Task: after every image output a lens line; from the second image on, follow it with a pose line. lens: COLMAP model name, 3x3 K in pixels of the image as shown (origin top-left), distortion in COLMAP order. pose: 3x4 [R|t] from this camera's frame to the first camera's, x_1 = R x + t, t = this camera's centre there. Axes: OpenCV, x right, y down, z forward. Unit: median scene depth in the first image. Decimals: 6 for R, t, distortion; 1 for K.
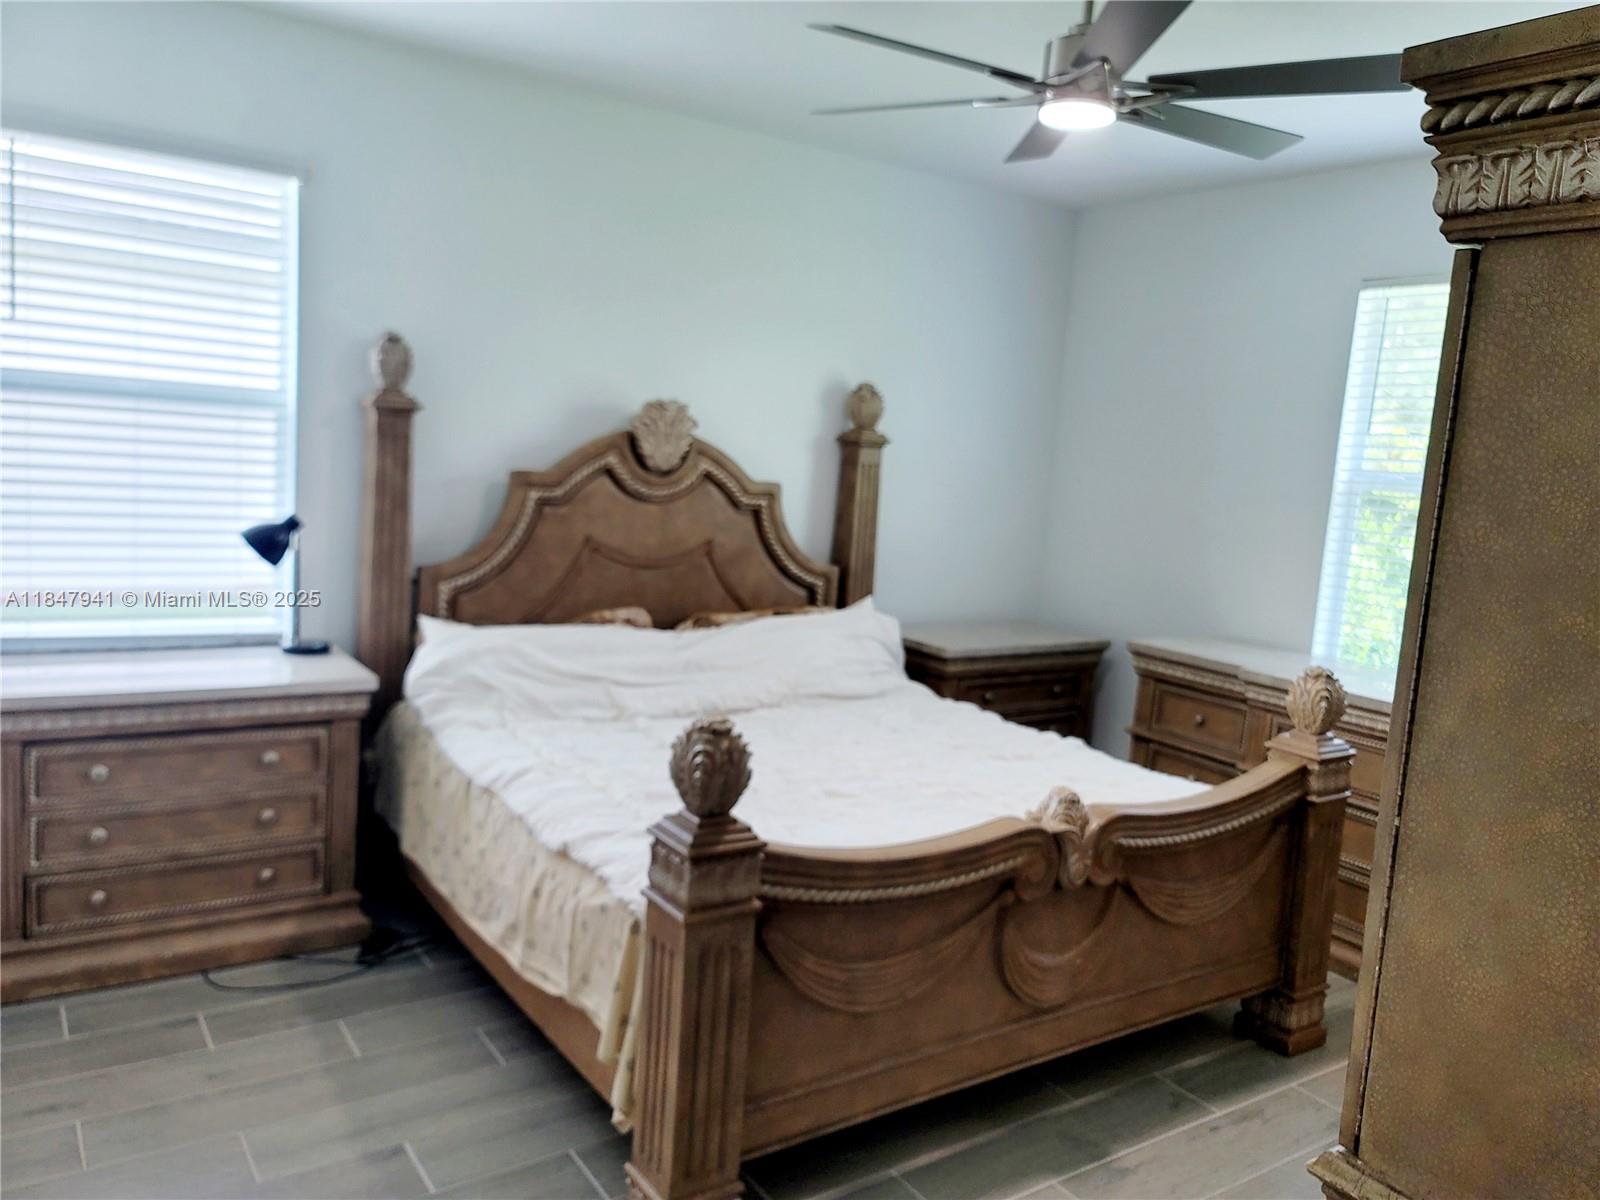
lens RADIAL K [[1181.7, 0, 800.0], [0, 1181.7, 600.0], [0, 0, 1]] dist [0.000163, 0.002135]
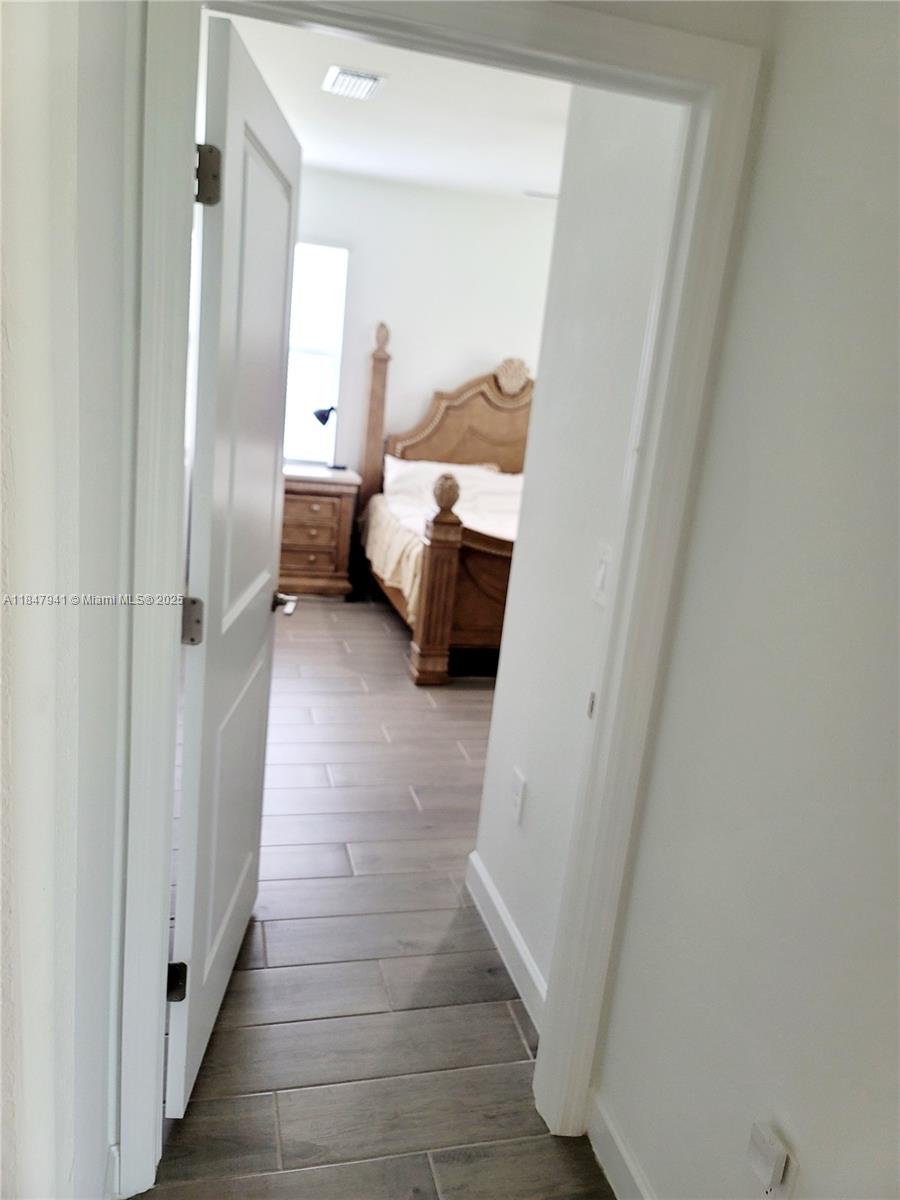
lens RADIAL K [[888.0, 0, 449.8], [0, 888.0, 594.1], [0, 0, 1]] dist [0.070726, -0.065689]
pose [[0.940661, 0.103874, -0.323058, 0.369264], [-0.077825, 0.992660, 0.092566, 0.110841], [0.330302, -0.061931, 0.941841, -0.556653]]
